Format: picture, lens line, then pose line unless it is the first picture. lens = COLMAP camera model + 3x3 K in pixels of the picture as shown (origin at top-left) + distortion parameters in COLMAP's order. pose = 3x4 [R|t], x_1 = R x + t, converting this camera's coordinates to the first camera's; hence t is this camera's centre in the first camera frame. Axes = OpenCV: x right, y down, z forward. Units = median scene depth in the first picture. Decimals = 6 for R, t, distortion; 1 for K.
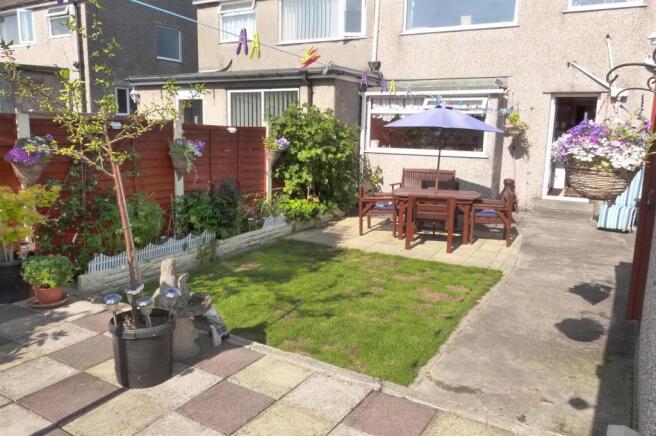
lens RADIAL K [[489.4, 0, 330.3], [0, 489.4, 218.3], [0, 0, 1]] dist [-0.025851, 0.003797]
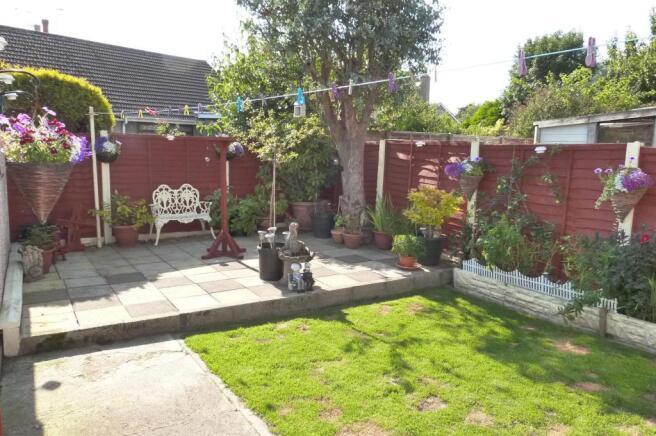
lens RADIAL K [[489.4, 0, 328.9], [0, 489.4, 209.9], [0, 0, 1]] dist [-0.025851, 0.003797]
pose [[-0.435235, 0.083023, -0.896481, 0.379201], [-0.191822, 0.964325, 0.182435, -0.098171], [0.879645, 0.251367, -0.403782, 0.606485]]
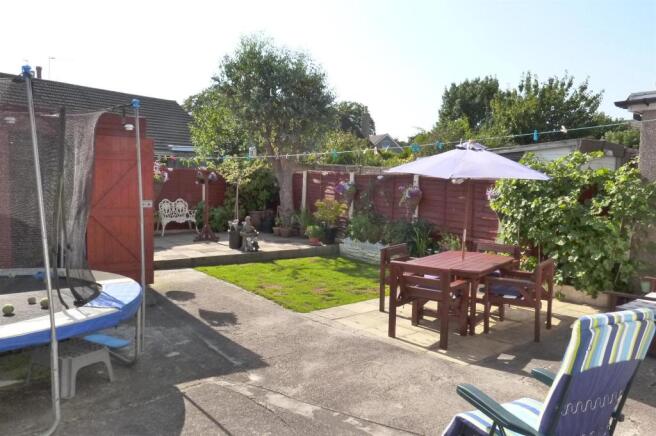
lens RADIAL K [[489.4, 0, 331.9], [0, 489.4, 219.9], [0, 0, 1]] dist [-0.025851, 0.003797]
pose [[-0.355317, 0.055160, -0.933117, 0.808538], [-0.198946, 0.970923, 0.133151, -0.141212], [0.913329, 0.232951, -0.334011, 0.863336]]
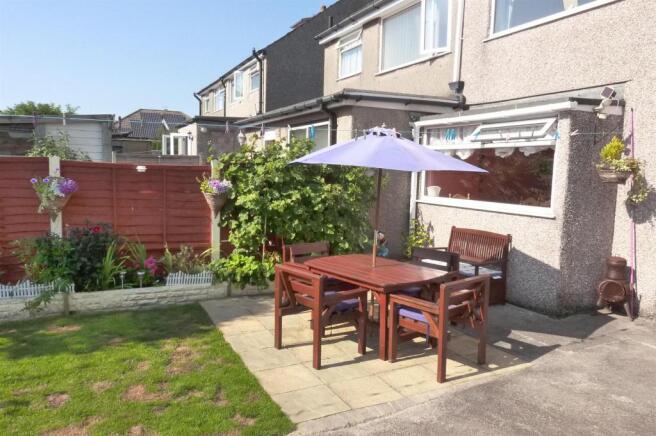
lens RADIAL K [[489.4, 0, 329.3], [0, 489.4, 220.6], [0, 0, 1]] dist [-0.025851, 0.003797]
pose [[0.824942, 0.059179, -0.562111, 0.427443], [-0.110207, 0.992257, -0.057273, -0.056795], [0.554370, 0.109196, 0.825076, 0.359962]]
